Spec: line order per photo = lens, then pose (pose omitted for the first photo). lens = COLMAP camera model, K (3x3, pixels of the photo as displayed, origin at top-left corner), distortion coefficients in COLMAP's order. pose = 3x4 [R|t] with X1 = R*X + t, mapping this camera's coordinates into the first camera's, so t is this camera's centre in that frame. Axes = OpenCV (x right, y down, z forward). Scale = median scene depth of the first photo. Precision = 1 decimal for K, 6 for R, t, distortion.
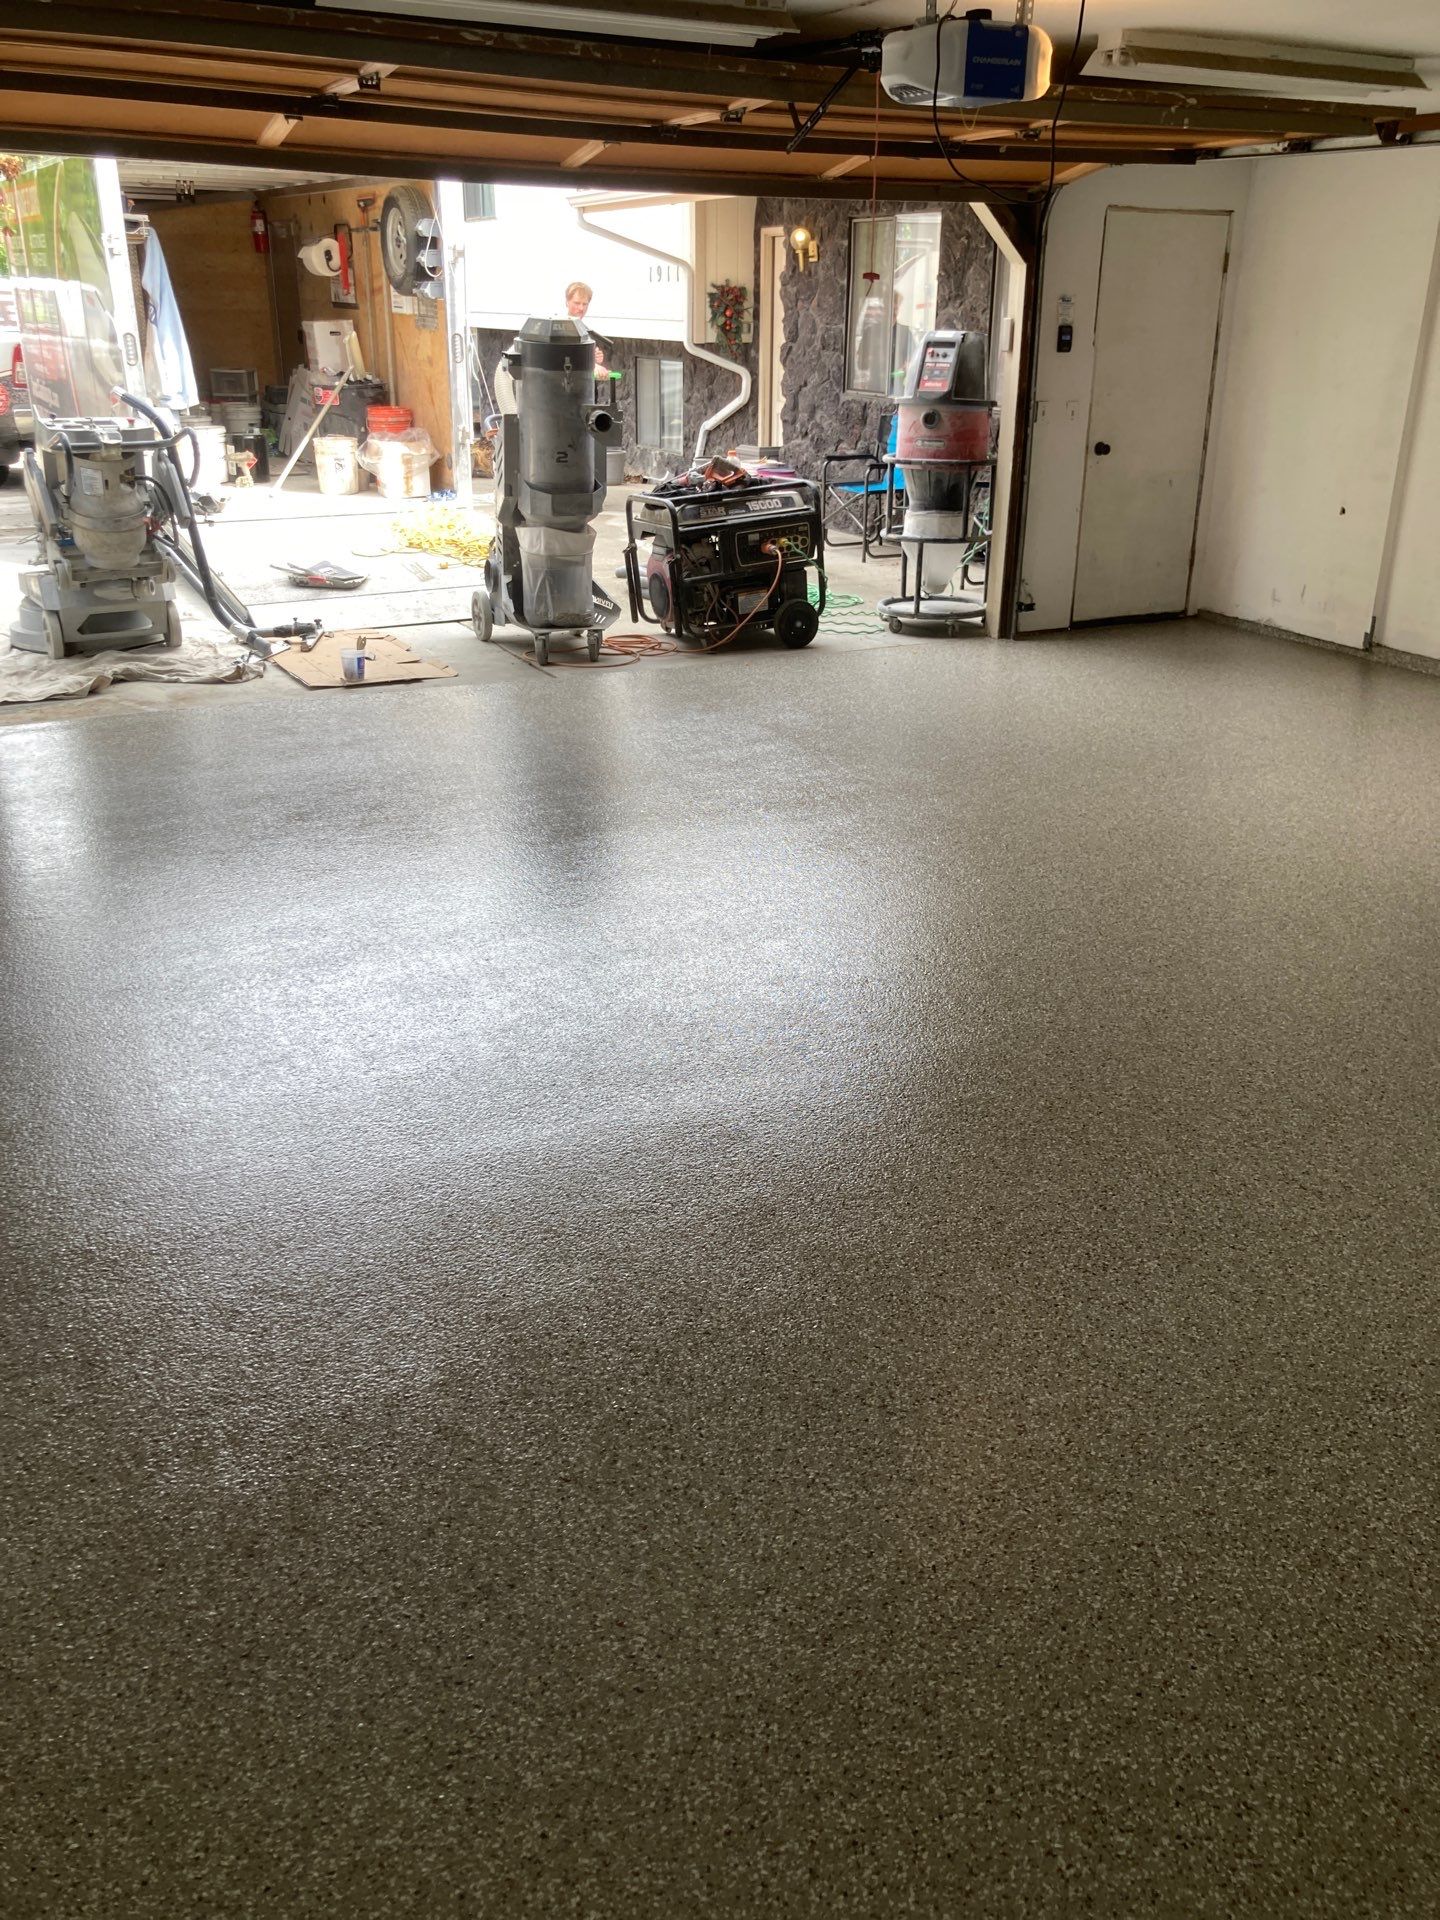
lens RADIAL K [[1639.7, 0, 724.0], [0, 1639.7, 926.0], [0, 0, 1]] dist [0.035775, 0.000999]
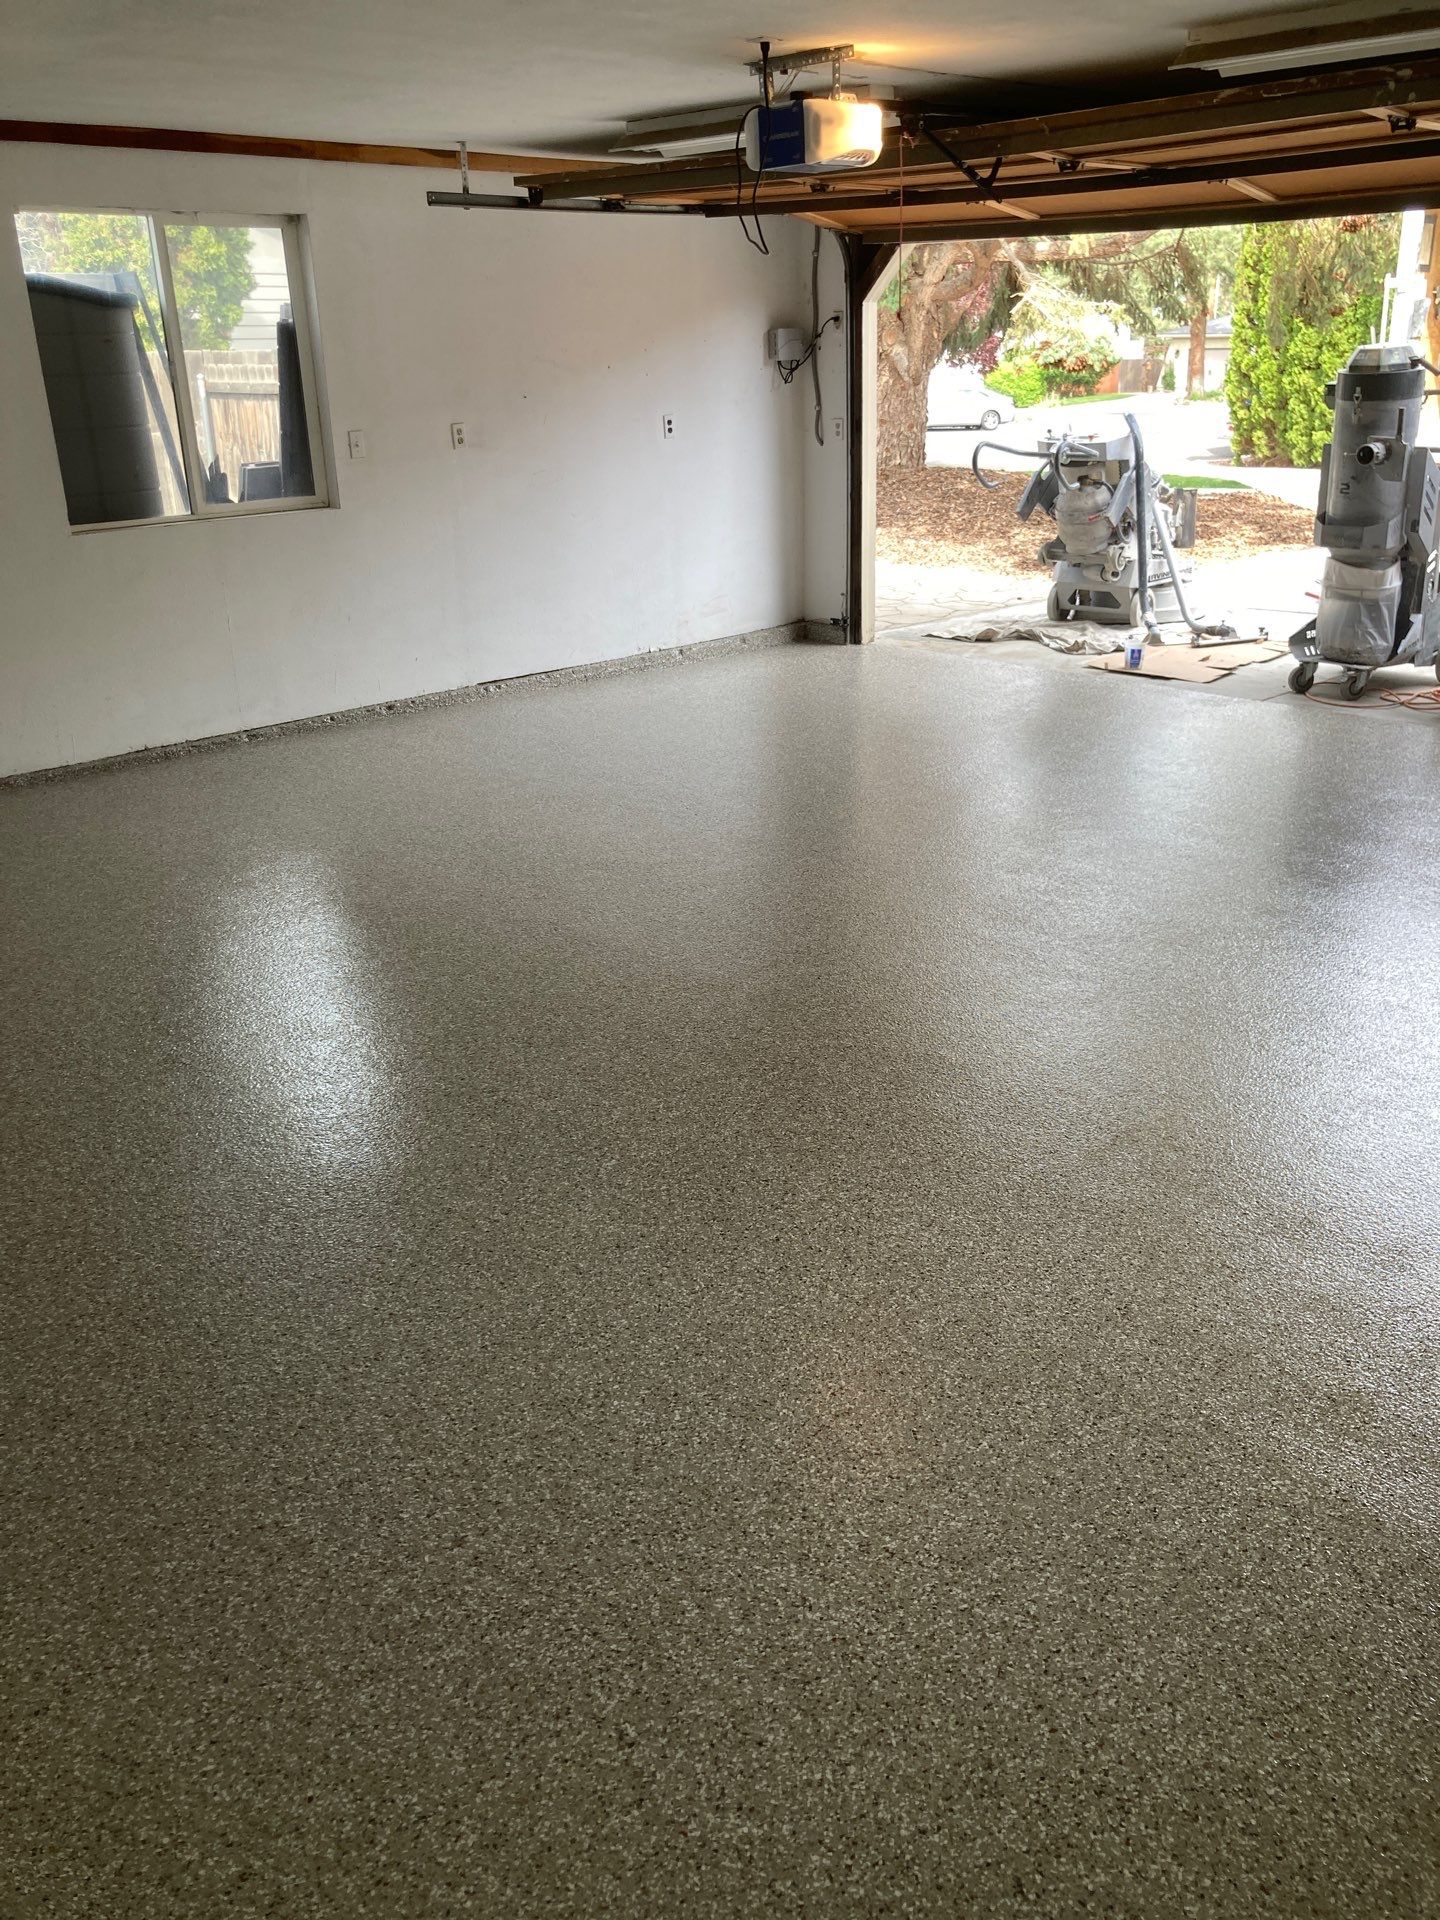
lens RADIAL K [[1592.0, 0, 720.0], [0, 1592.0, 960.0], [0, 0, 1]] dist [-0.001143, 0.001141]
pose [[0.287695, 0.328024, -0.899796, 1.133888], [-0.317549, 0.919041, 0.233509, -0.196871], [0.903546, 0.218550, 0.368567, 0.567201]]
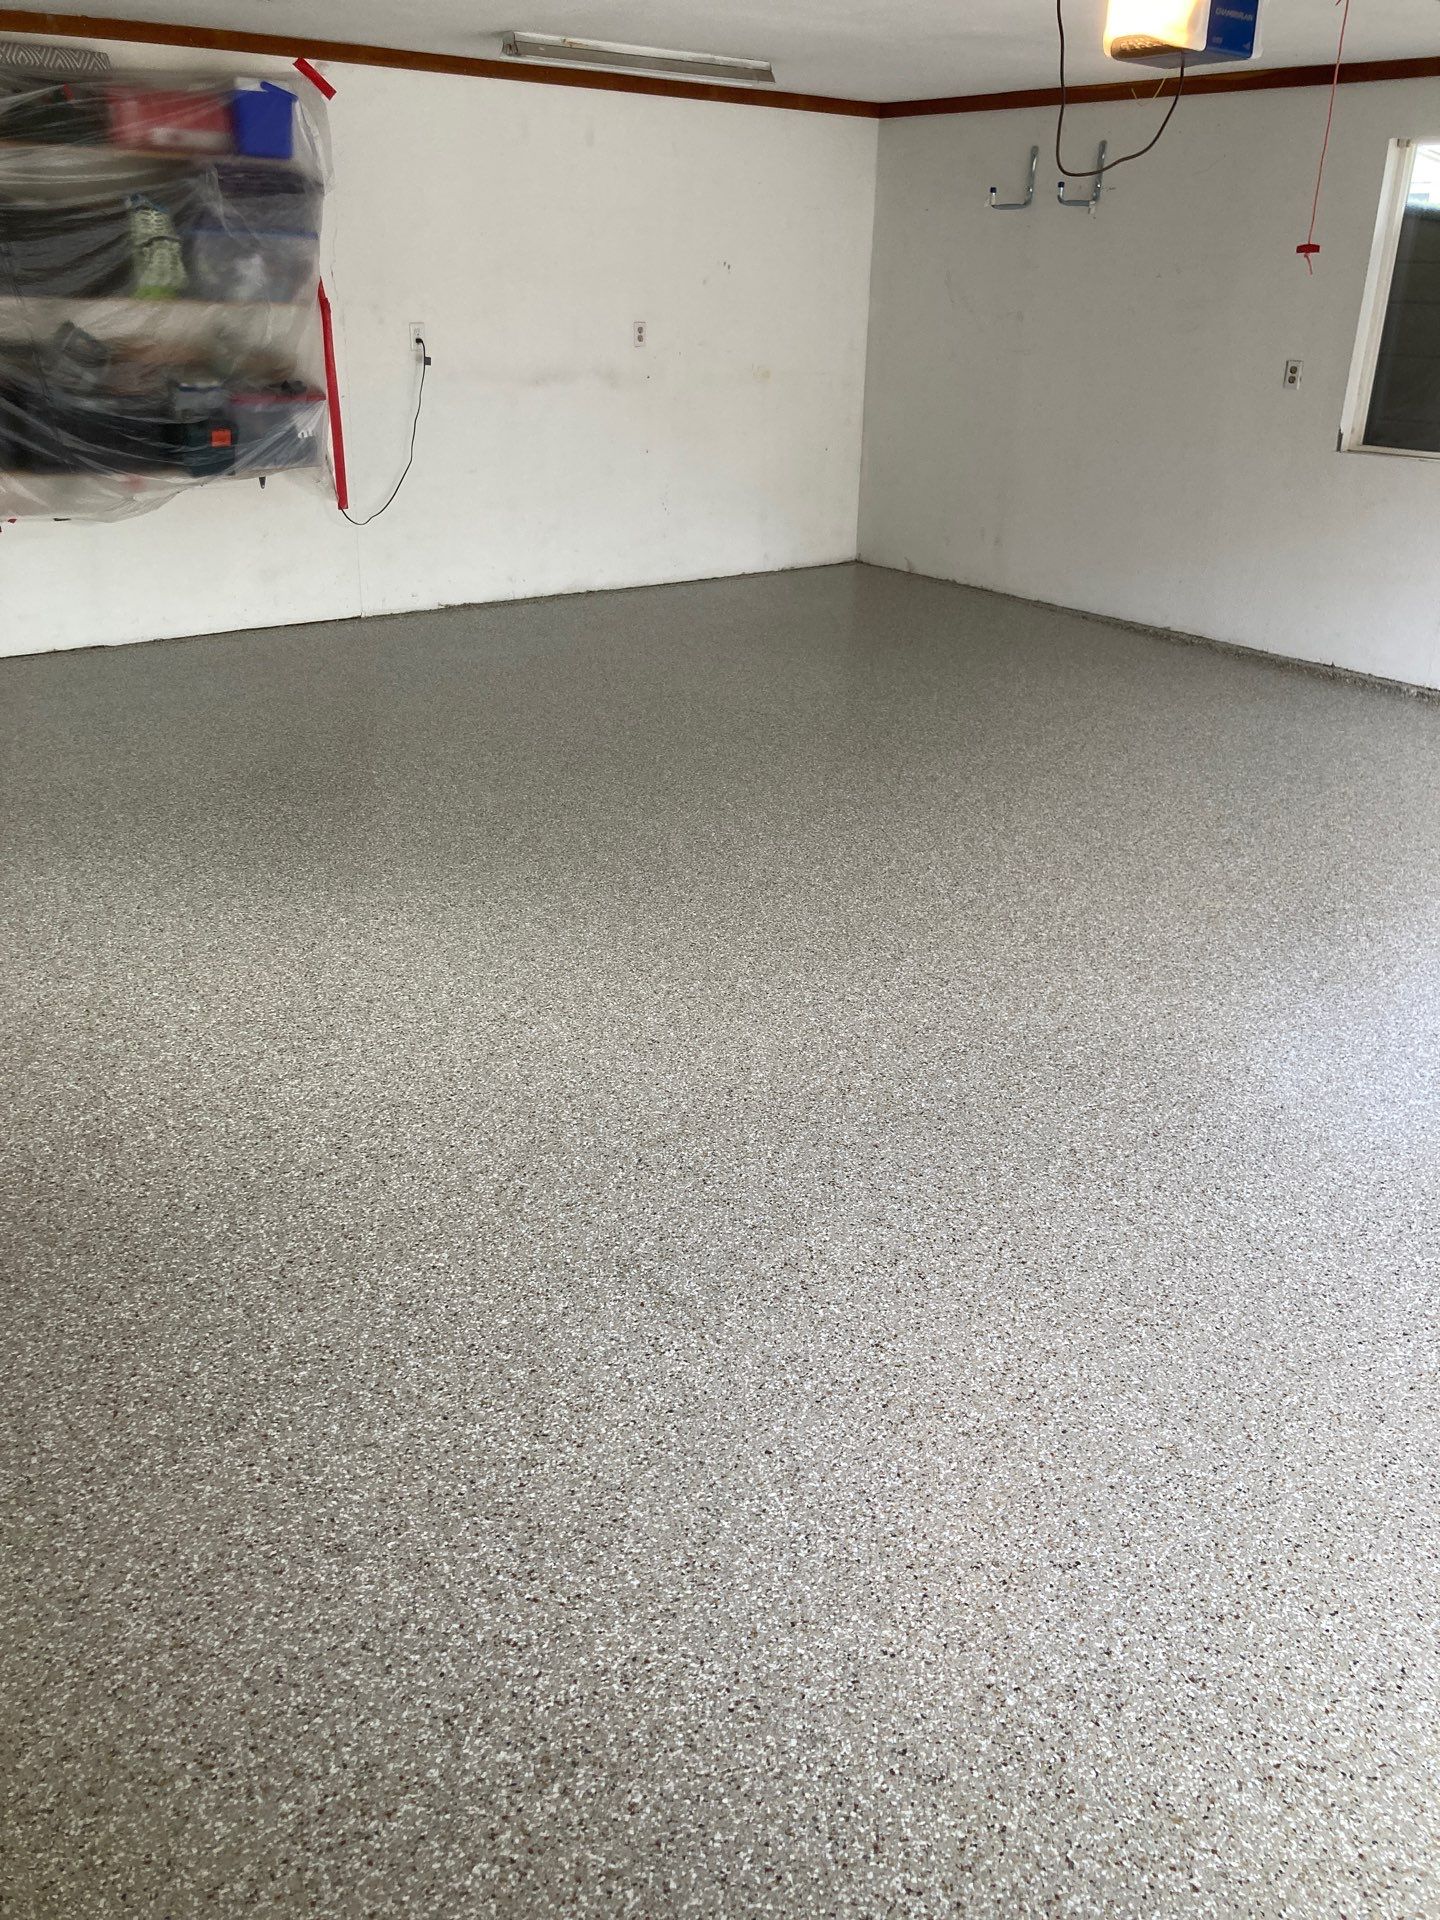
lens RADIAL K [[1592.0, 0, 720.0], [0, 1592.0, 960.0], [0, 0, 1]] dist [-0.001143, 0.001141]
pose [[-0.979989, 0.045797, -0.193710, 0.520764], [-0.103102, 0.715663, 0.690794, -0.636825], [0.170268, 0.696942, -0.696621, 1.691119]]
